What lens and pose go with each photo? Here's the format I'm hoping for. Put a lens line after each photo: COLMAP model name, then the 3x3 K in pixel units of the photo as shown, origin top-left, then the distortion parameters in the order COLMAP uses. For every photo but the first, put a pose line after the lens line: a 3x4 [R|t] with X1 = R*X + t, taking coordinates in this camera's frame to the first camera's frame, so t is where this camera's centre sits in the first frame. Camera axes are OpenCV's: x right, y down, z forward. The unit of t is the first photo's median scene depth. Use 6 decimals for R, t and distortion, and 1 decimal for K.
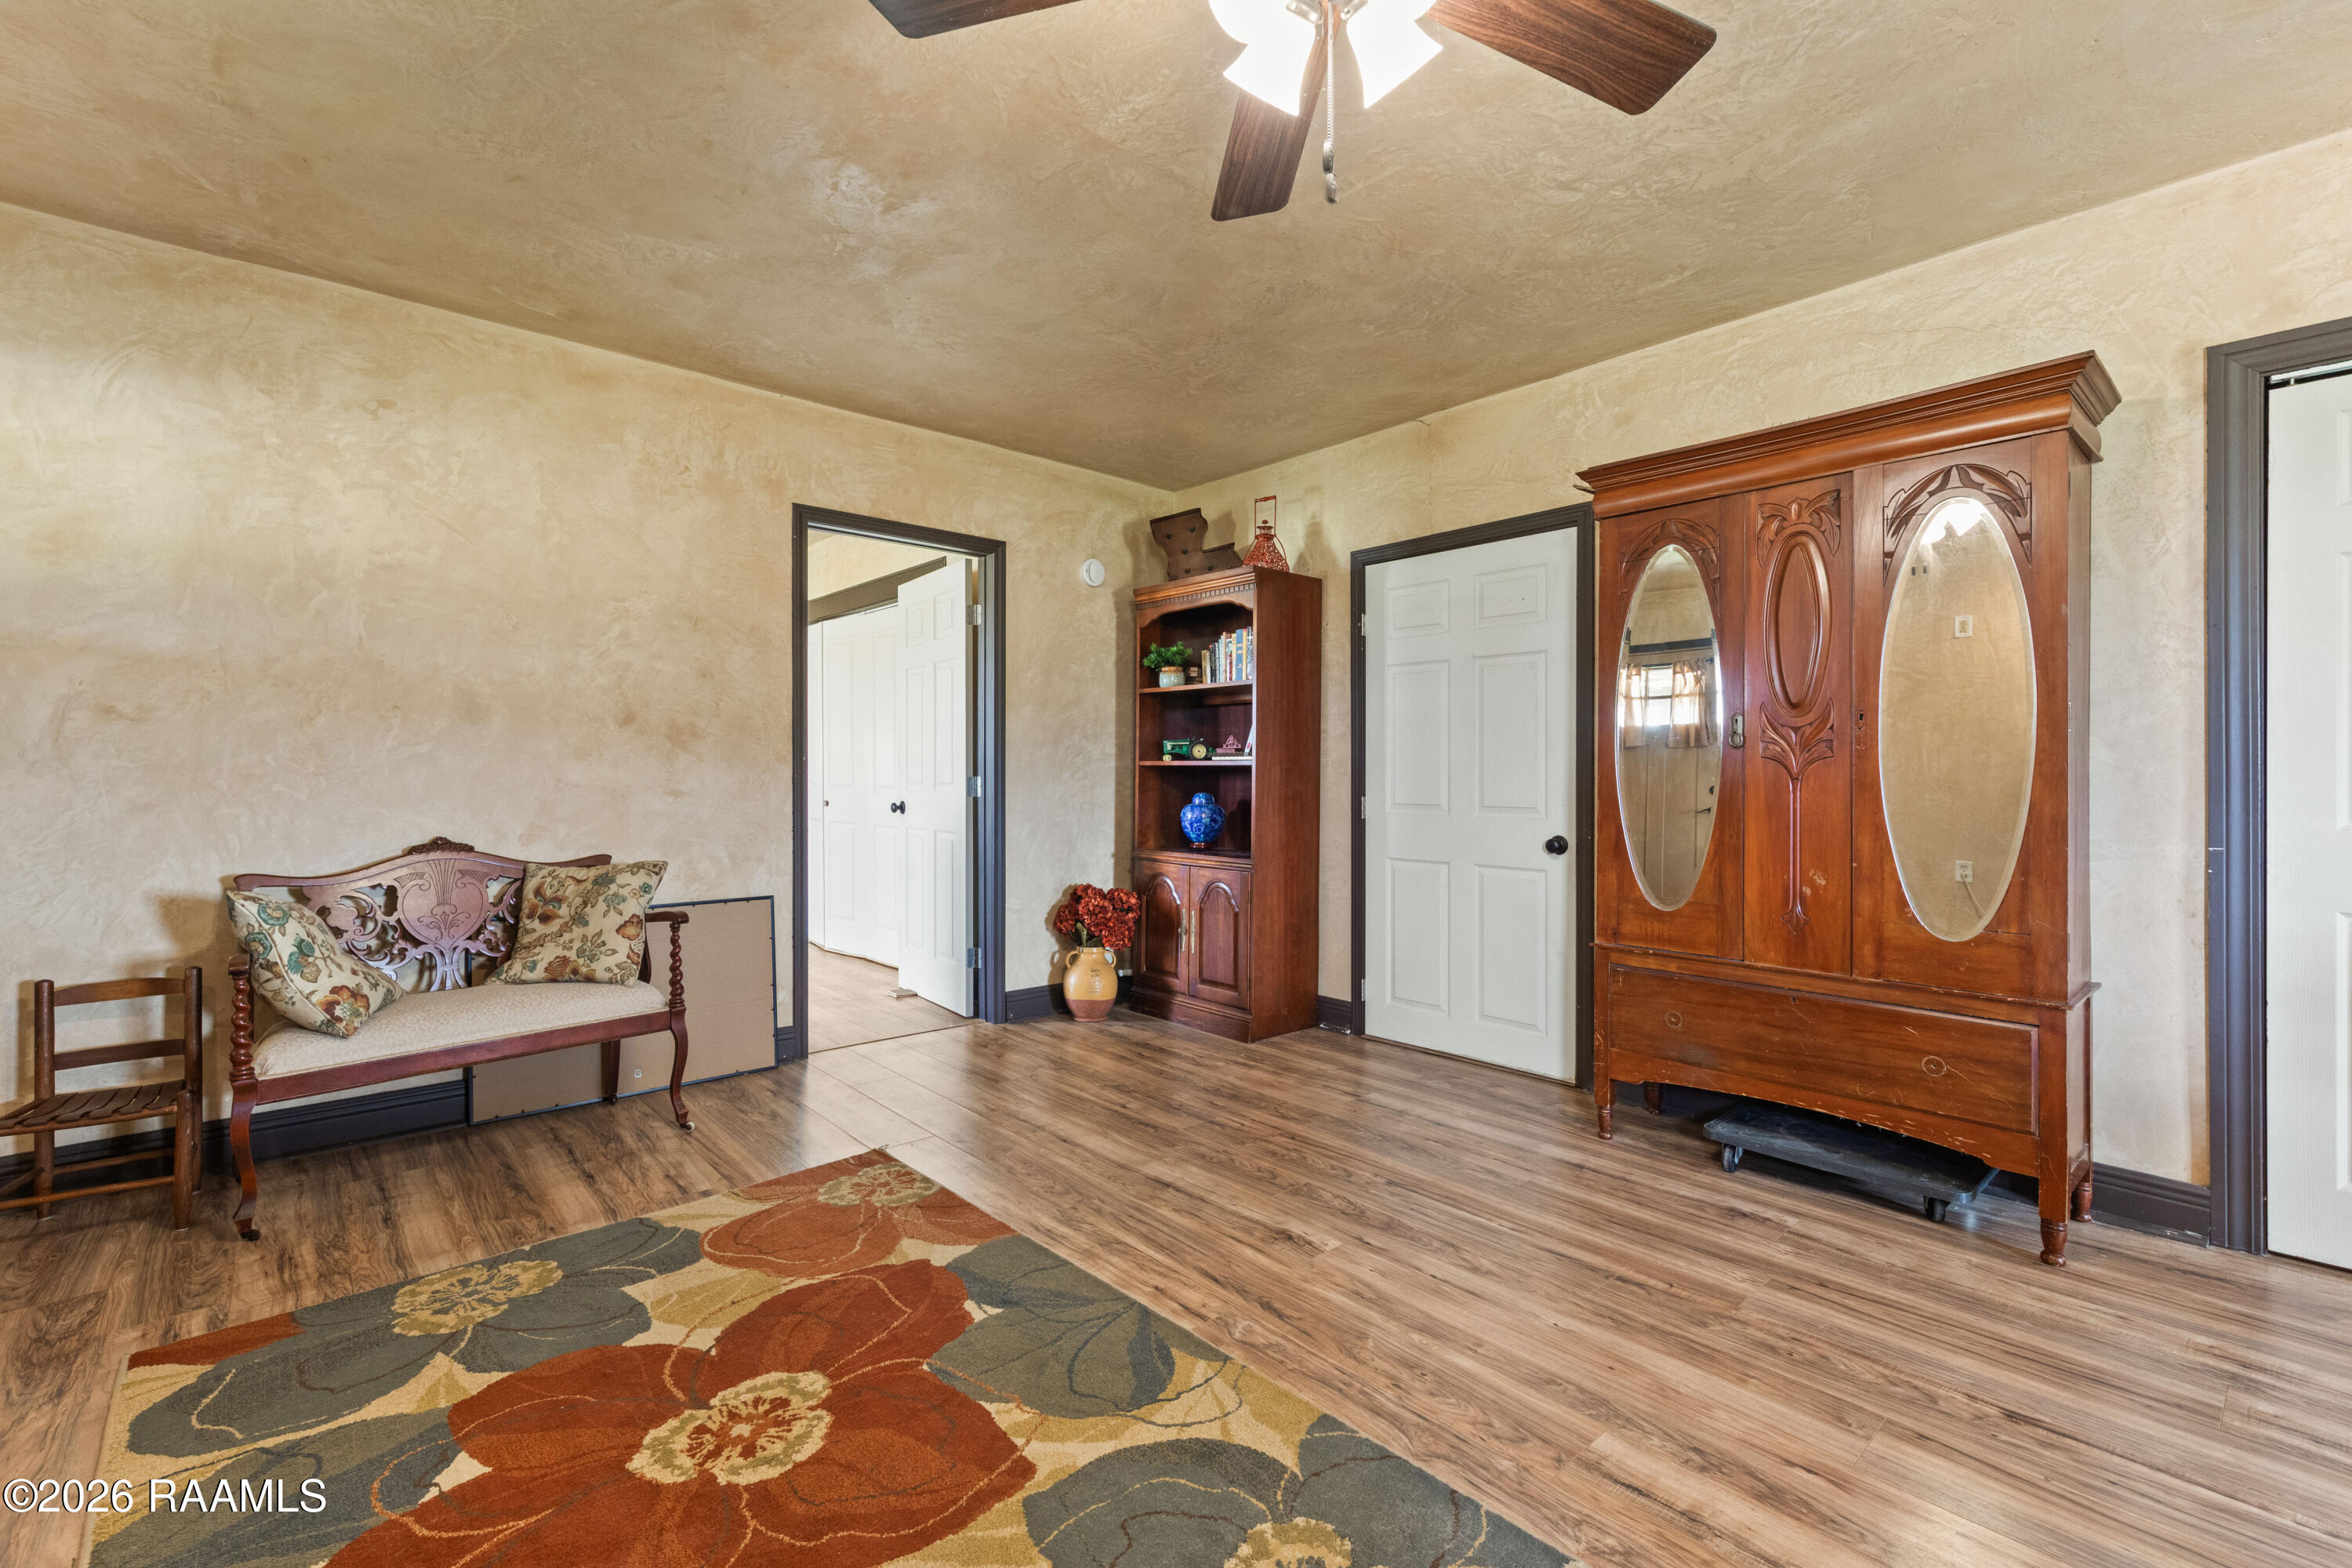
lens RADIAL K [[1024.7, 0, 1162.3], [0, 1024.7, 768.5], [0, 0, 1]] dist [0.007936, -0.000724]
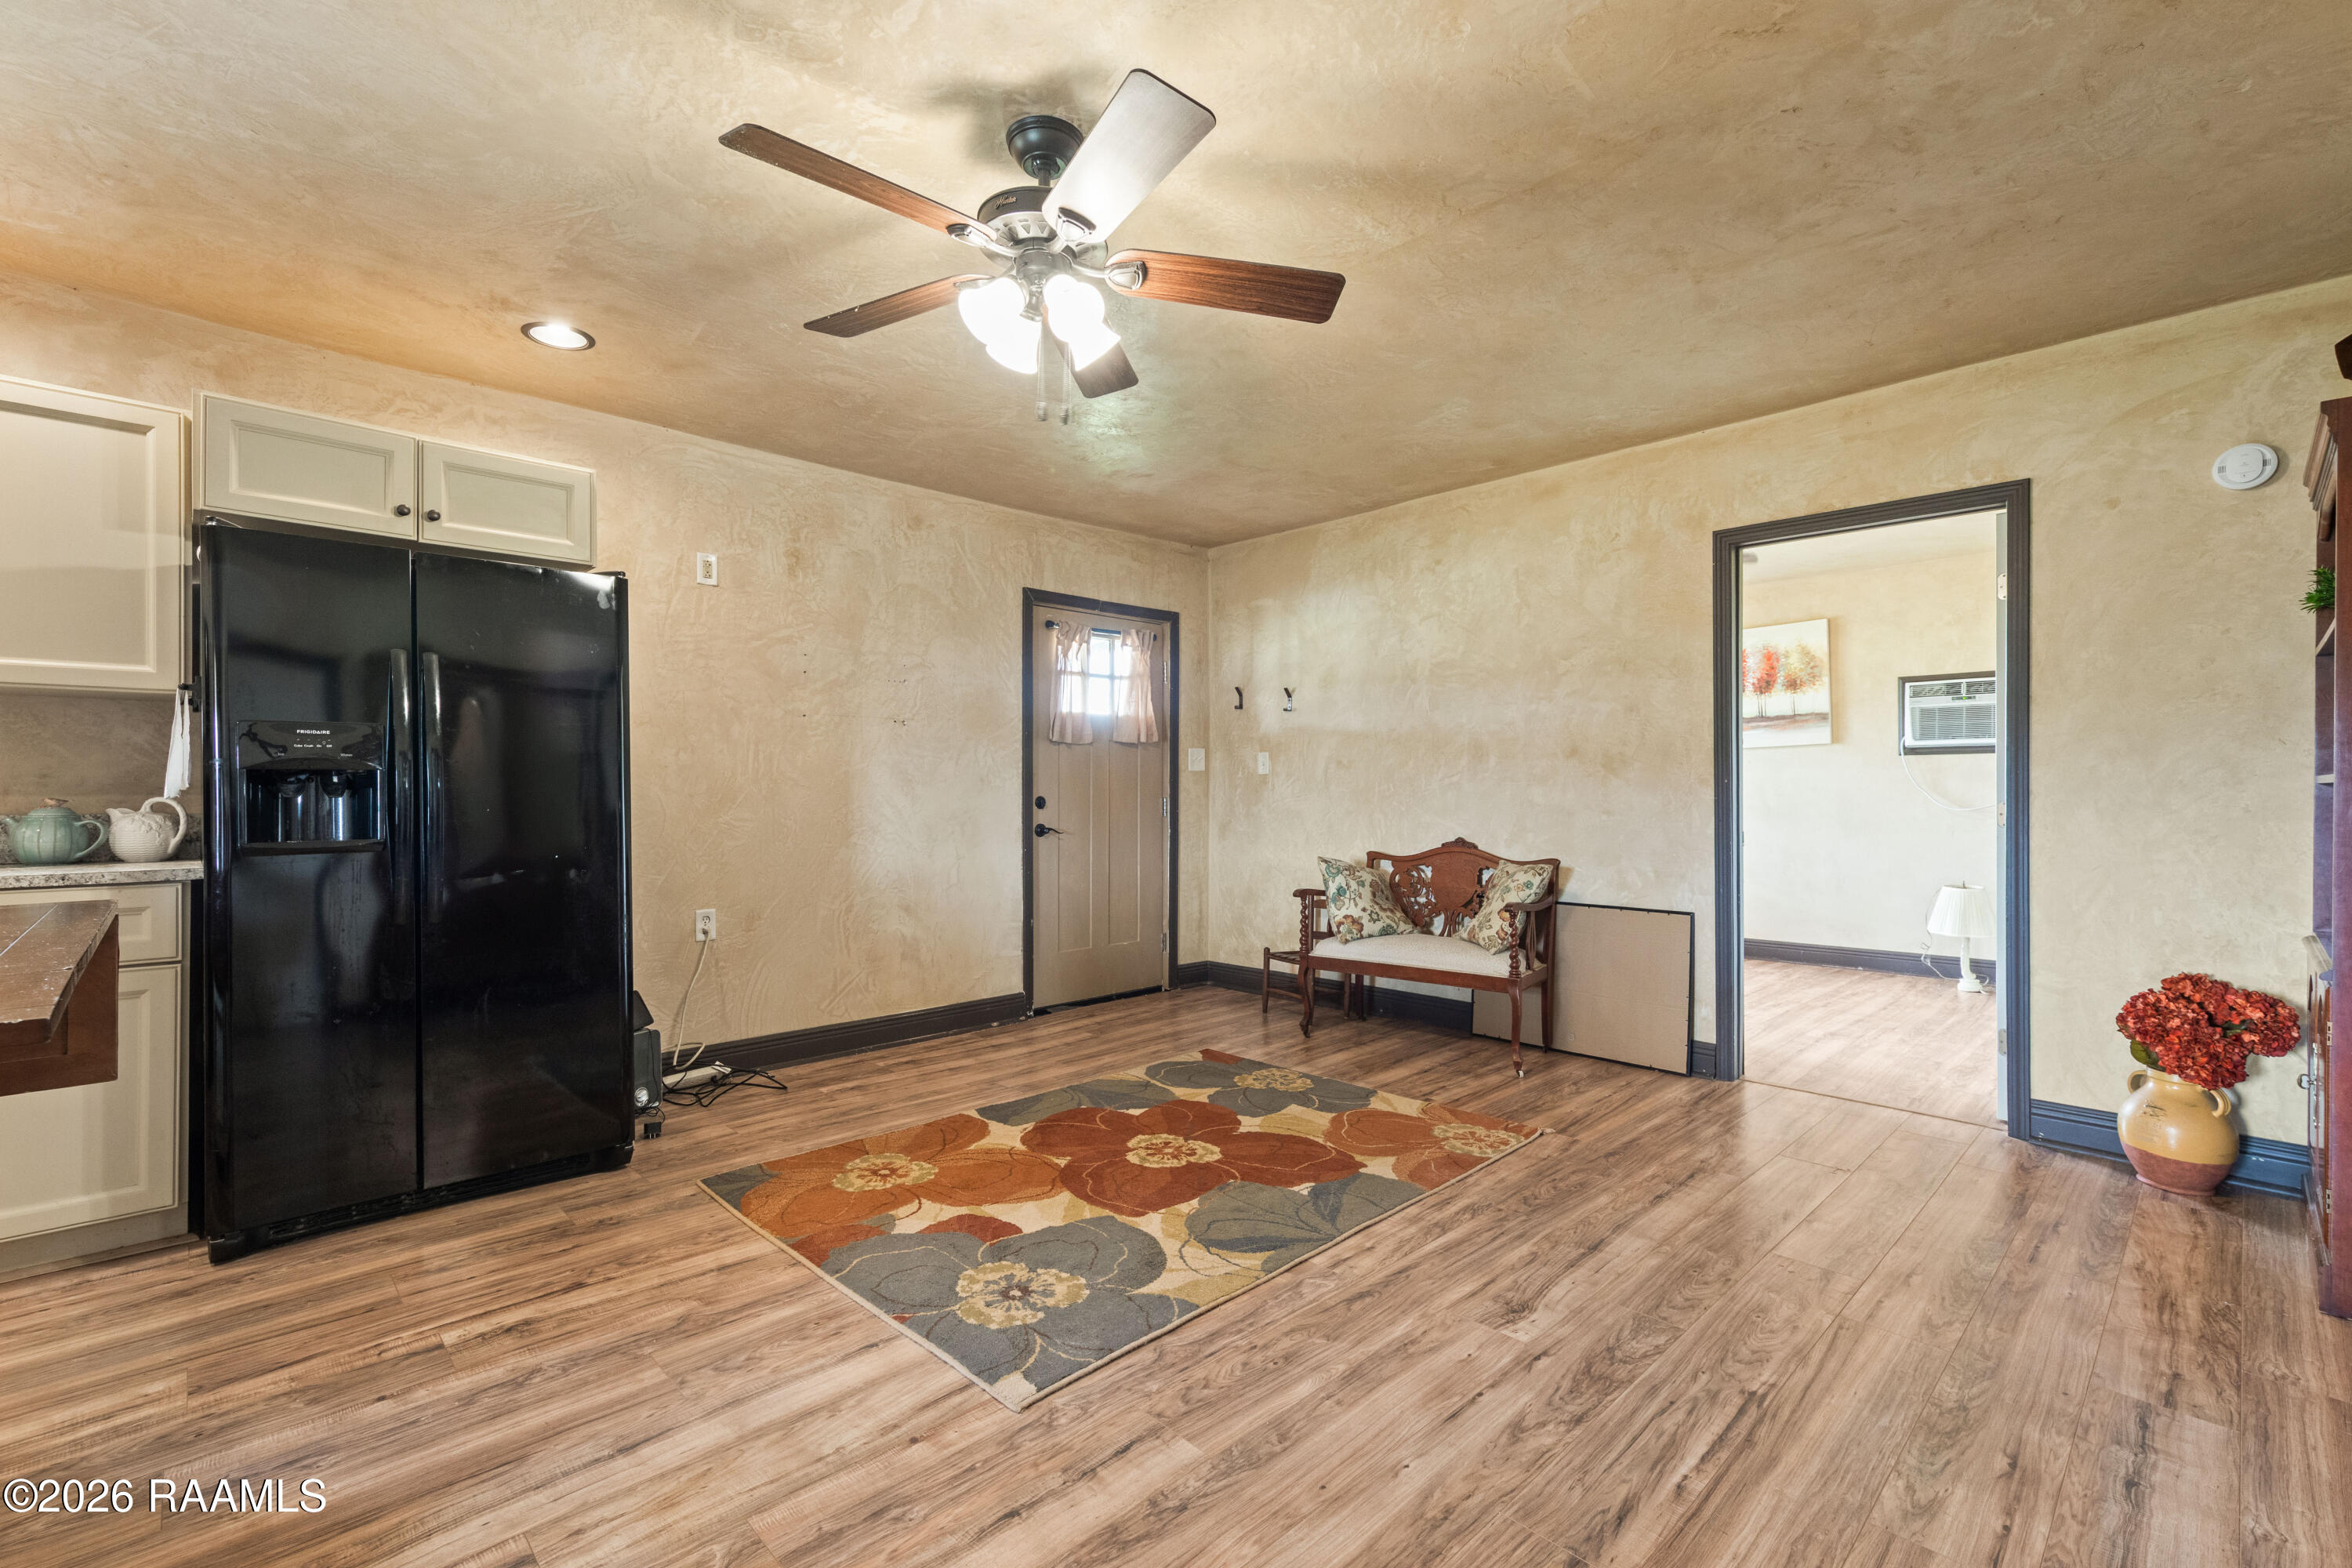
lens RADIAL K [[1024.7, 0, 1160.0], [0, 1024.7, 788.7], [0, 0, 1]] dist [0.007936, -0.000724]
pose [[0.032770, -0.002915, -0.999459, 0.881281], [0.003844, 0.999989, -0.002791, -0.002837], [0.999456, -0.003750, 0.032781, 0.567222]]
